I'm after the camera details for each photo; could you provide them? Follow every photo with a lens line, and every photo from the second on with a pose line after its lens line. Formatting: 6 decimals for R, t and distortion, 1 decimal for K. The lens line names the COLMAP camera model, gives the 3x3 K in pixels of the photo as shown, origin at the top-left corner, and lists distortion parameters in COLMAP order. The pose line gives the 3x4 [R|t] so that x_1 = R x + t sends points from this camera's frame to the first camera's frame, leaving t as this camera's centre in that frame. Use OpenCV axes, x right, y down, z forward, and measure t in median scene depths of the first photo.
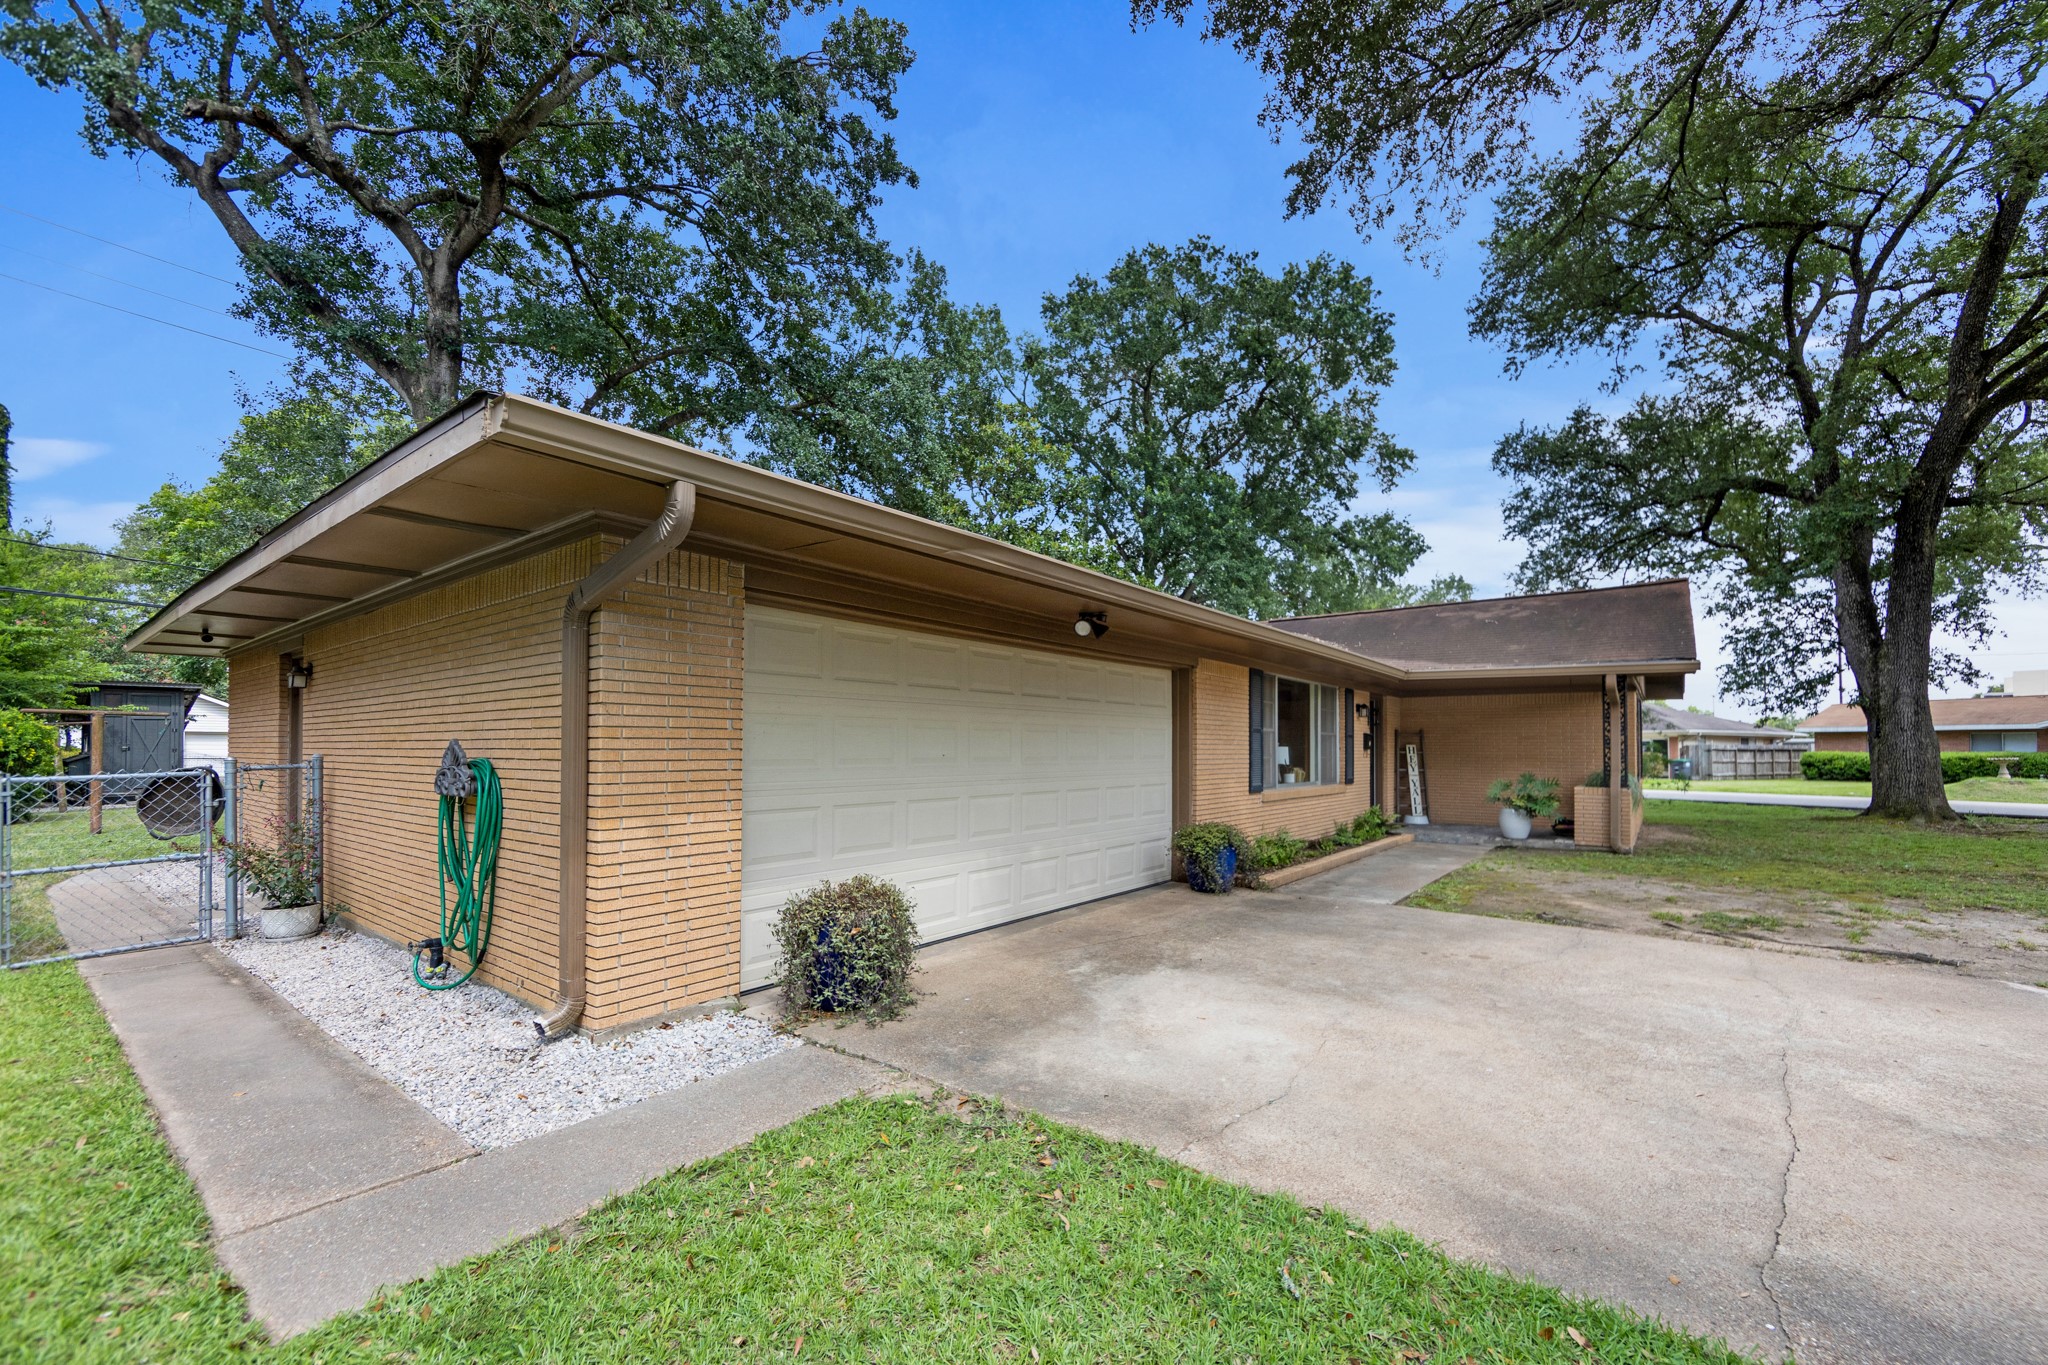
lens RADIAL K [[831.9, 0, 1048.1], [0, 831.9, 705.8], [0, 0, 1]] dist [0.000111, 0.000167]
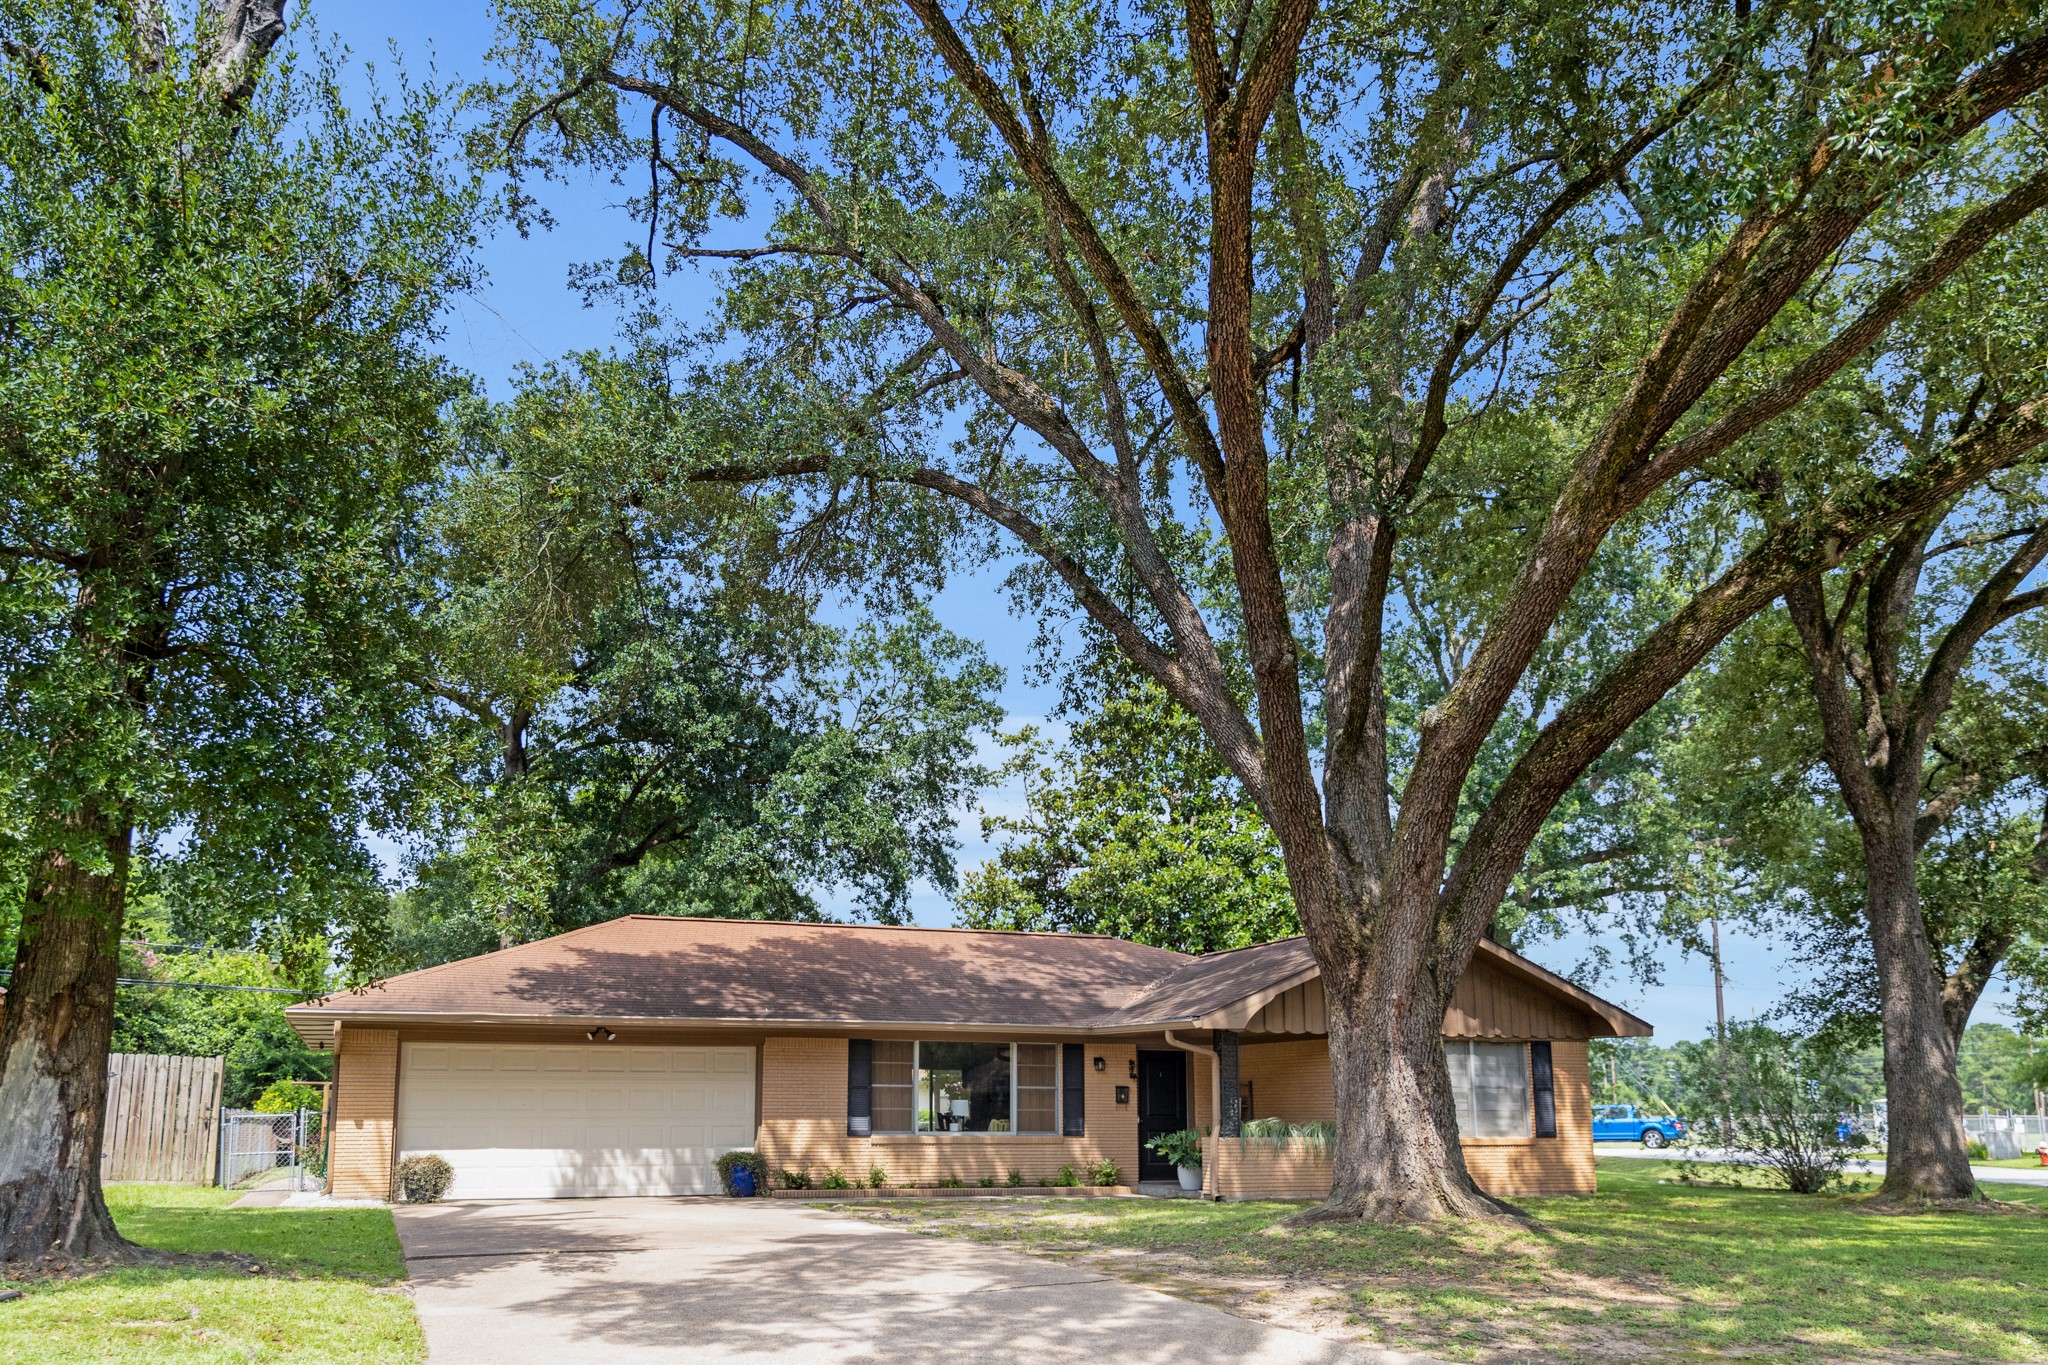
lens RADIAL K [[1643.4, 0, 960.6], [0, 1643.4, 809.5], [0, 0, 1]] dist [-0.004704, 0.018069]
pose [[0.836657, -0.102987, -0.537958, 1.356569], [0.031070, 0.989506, -0.141110, -0.023987], [0.546845, 0.101346, 0.831077, -0.825684]]
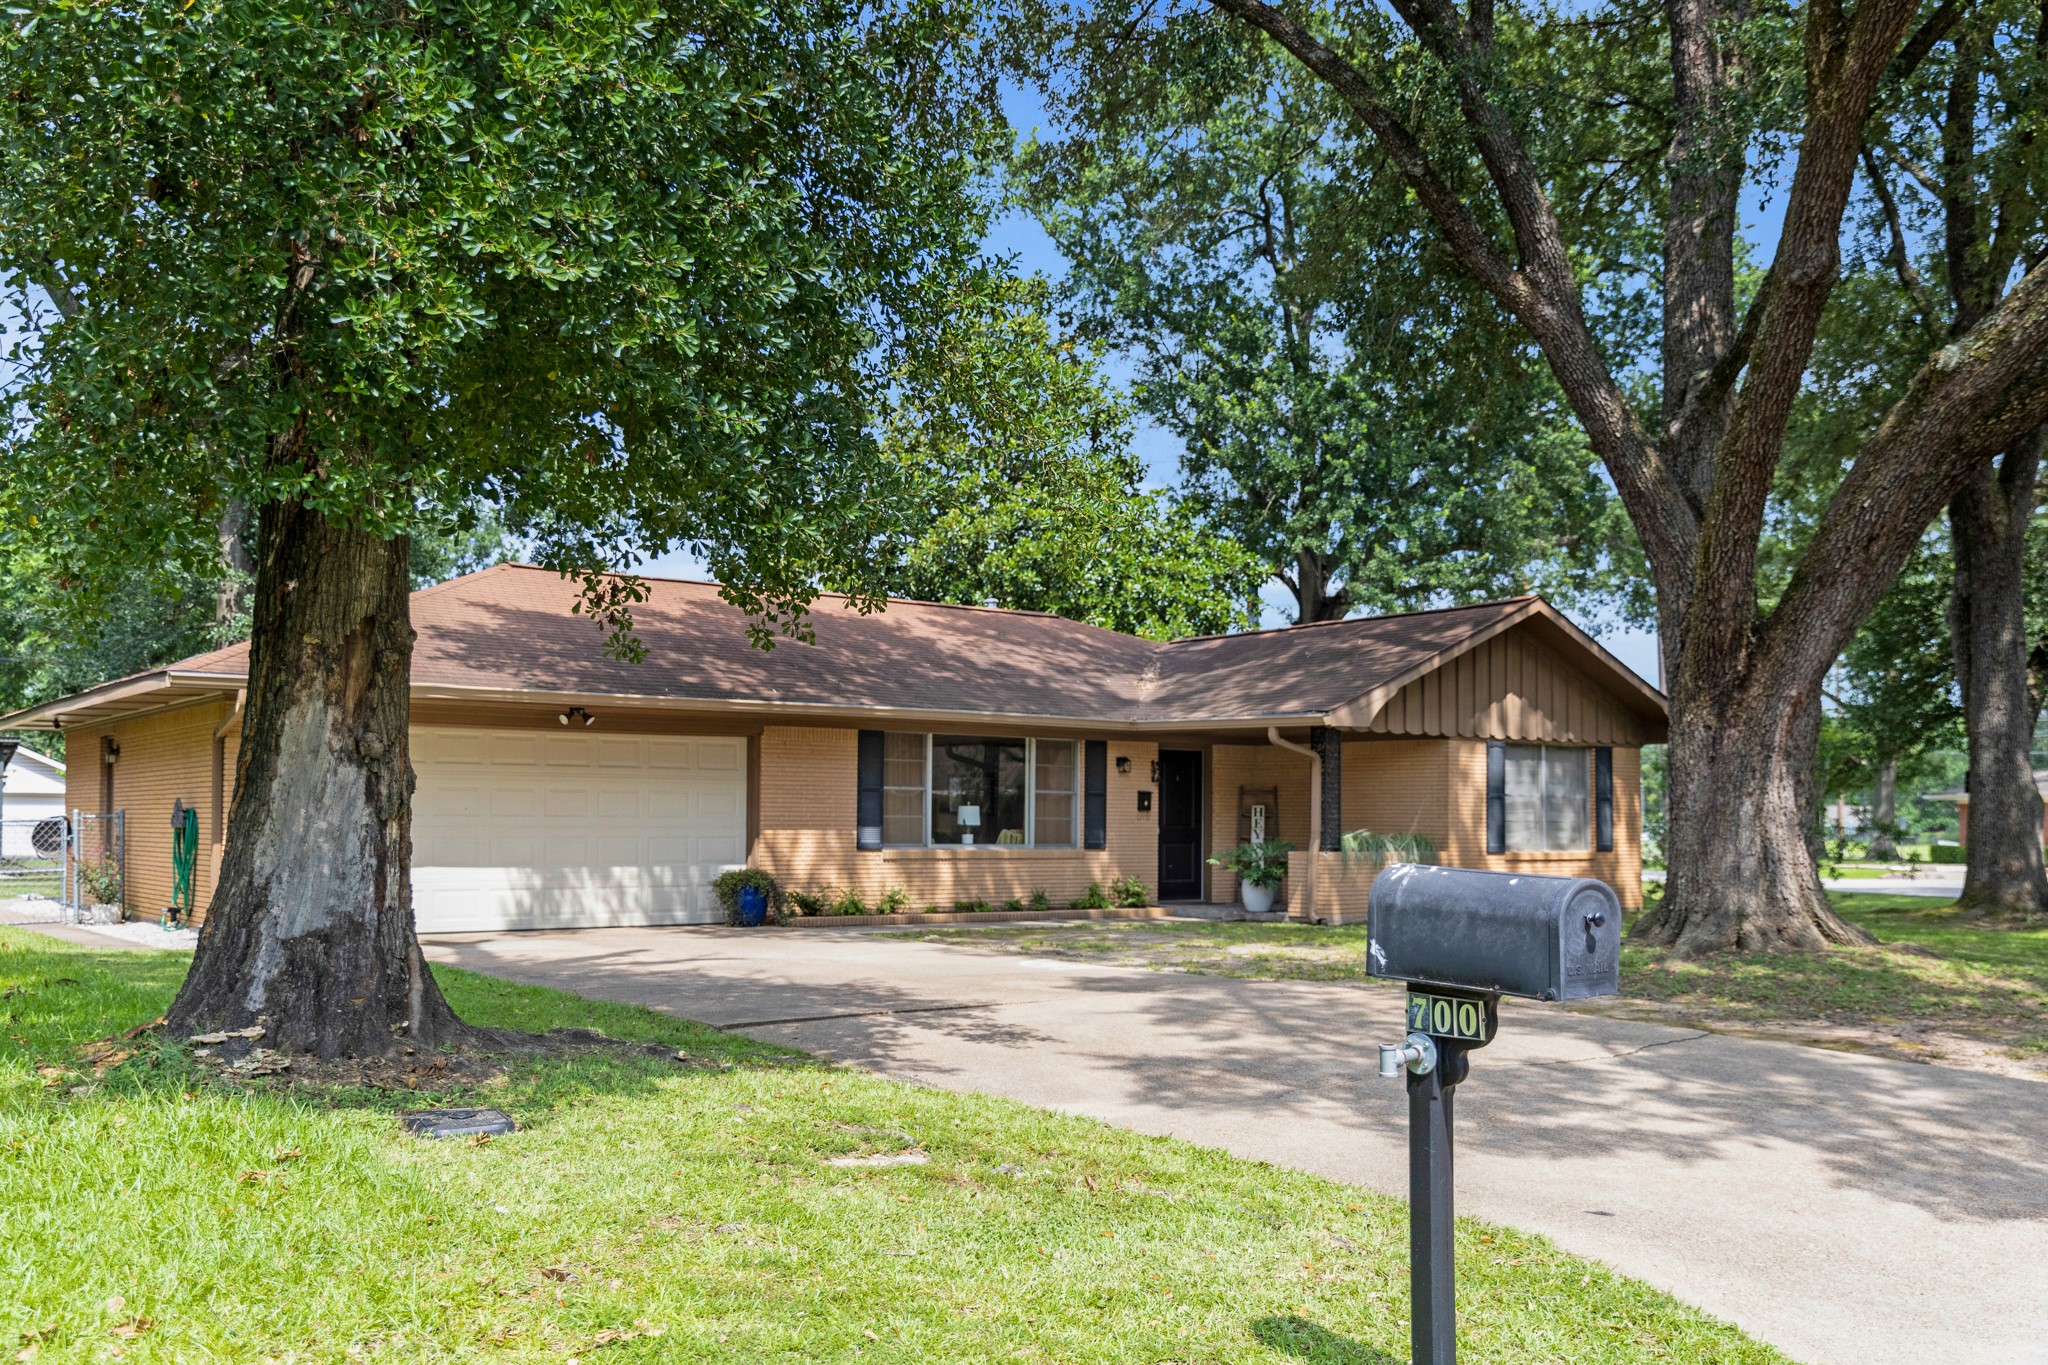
lens RADIAL K [[1837.3, 0, 1010.0], [0, 1837.3, 694.1], [0, 0, 1]] dist [0.018283, -0.006053]
pose [[0.960481, -0.017423, -0.277799, 0.791966], [0.012216, 0.999716, -0.020461, -0.030485], [0.278077, 0.016259, 0.960421, -0.874331]]
